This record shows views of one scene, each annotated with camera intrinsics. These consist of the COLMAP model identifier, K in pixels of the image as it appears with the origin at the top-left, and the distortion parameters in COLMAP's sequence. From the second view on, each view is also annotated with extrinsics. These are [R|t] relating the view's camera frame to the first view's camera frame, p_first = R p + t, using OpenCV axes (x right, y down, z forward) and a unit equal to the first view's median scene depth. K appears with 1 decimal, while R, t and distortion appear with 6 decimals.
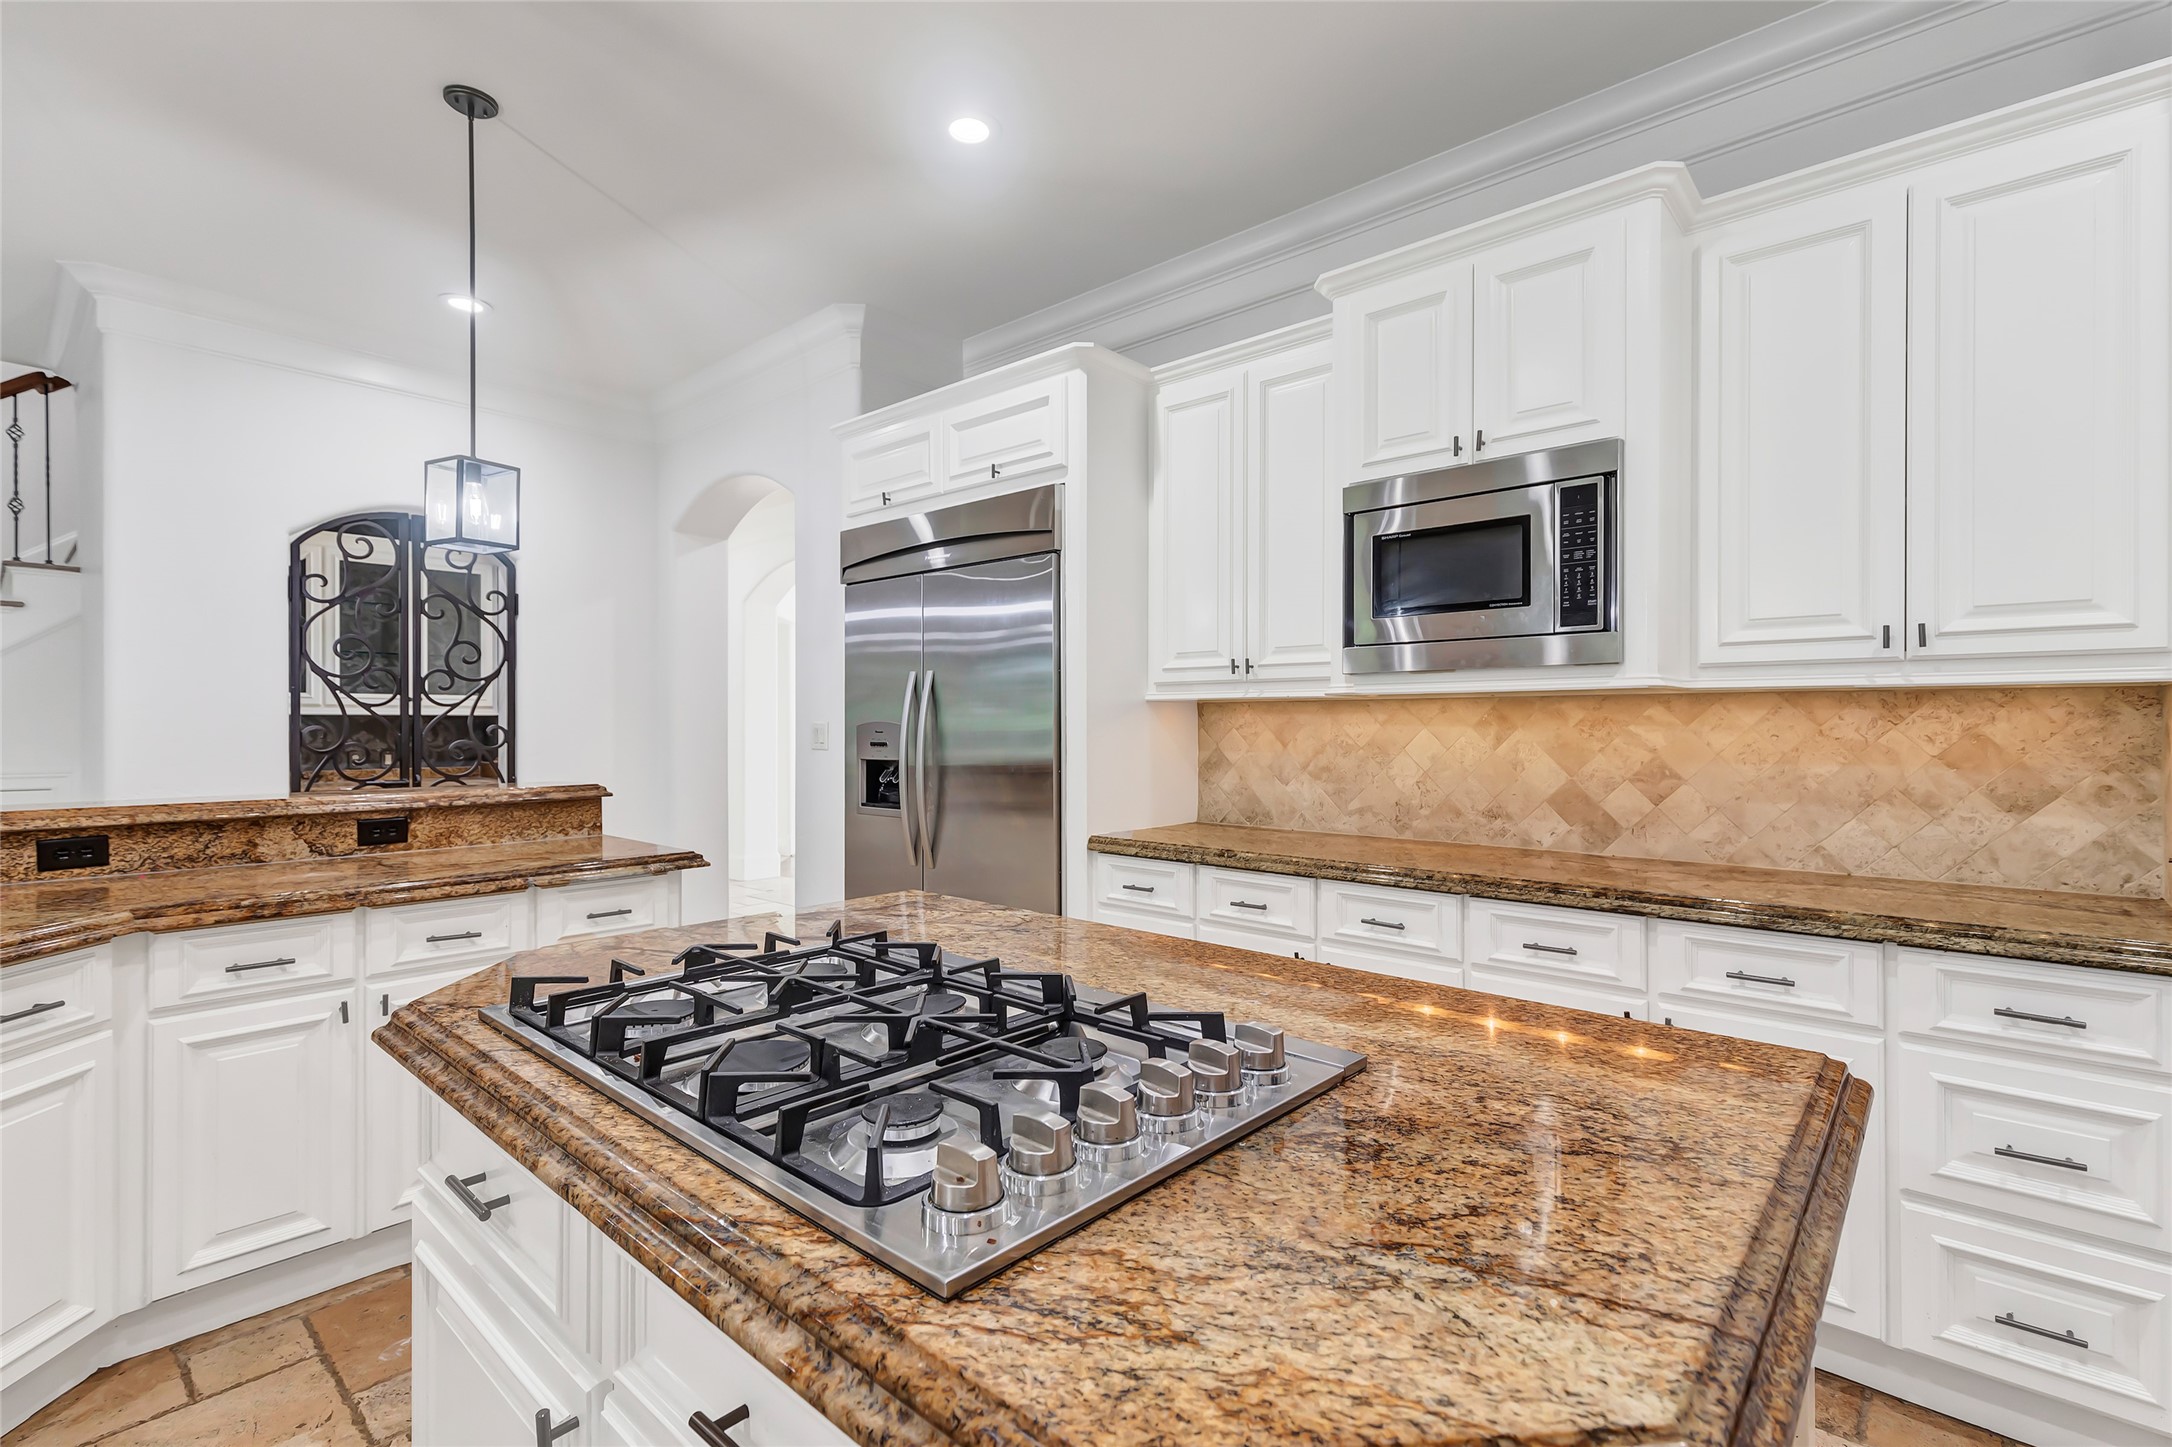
lens RADIAL K [[994.8, 0, 1095.4], [0, 994.8, 726.4], [0, 0, 1]] dist [0.006995, -0.000629]
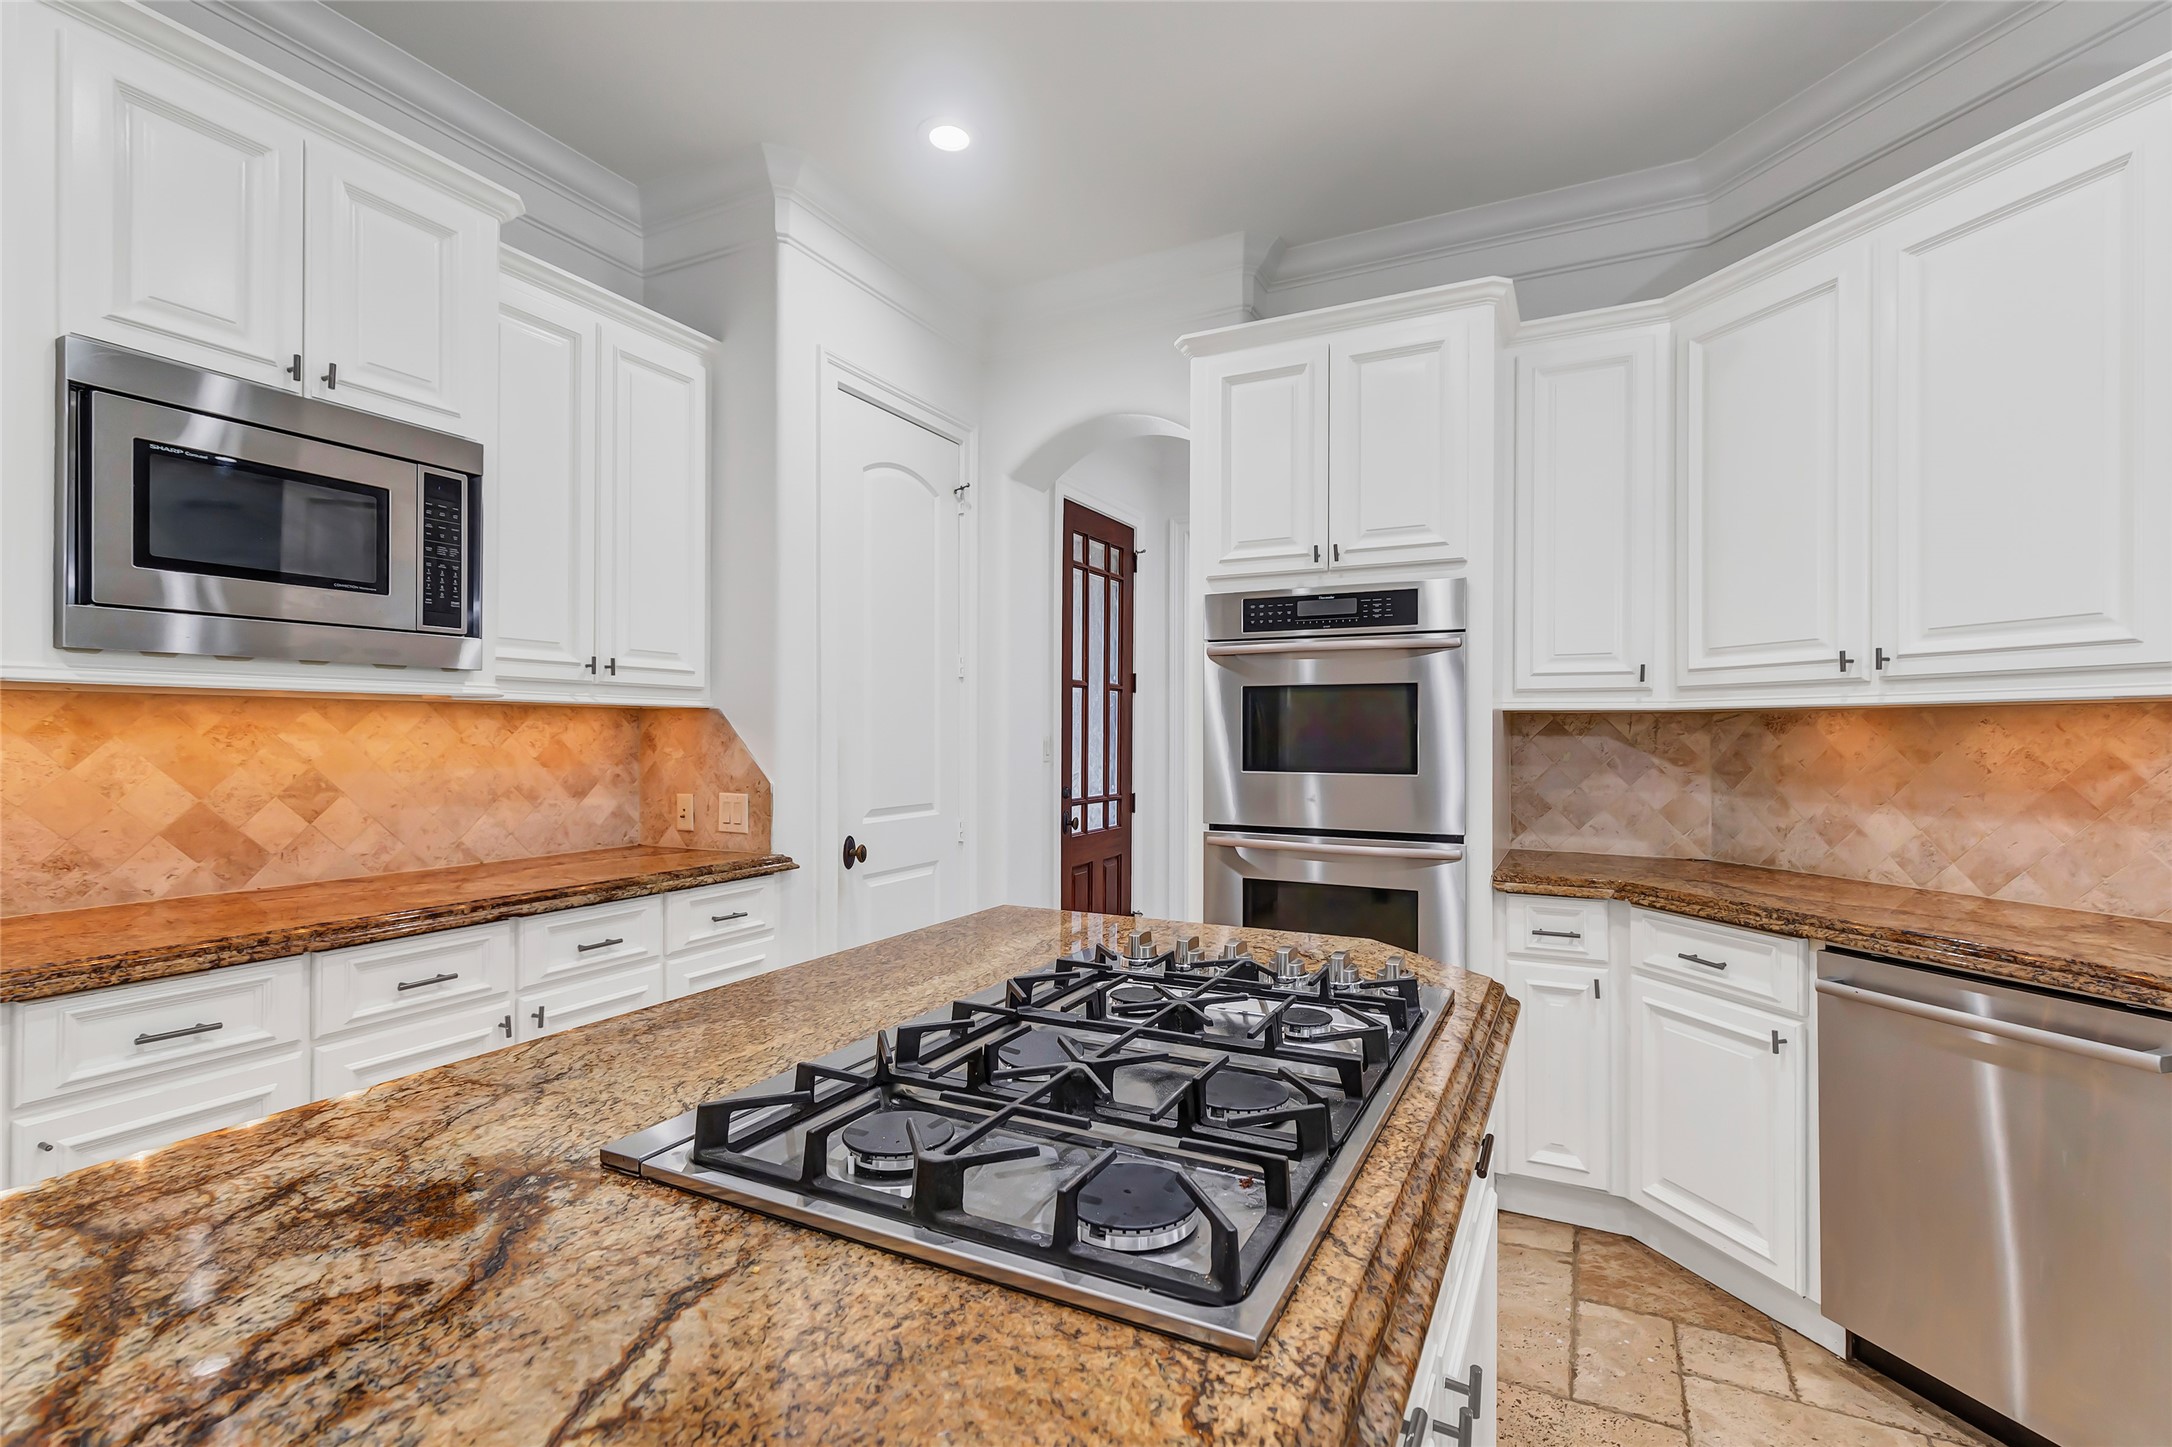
lens RADIAL K [[994.8, 0, 1097.9], [0, 994.8, 728.6], [0, 0, 1]] dist [0.006995, -0.000629]
pose [[-0.260846, 0.004536, 0.965370, -0.520982], [-0.001347, 0.999986, -0.005062, -0.001789], [-0.965380, -0.002621, -0.260836, 0.589689]]
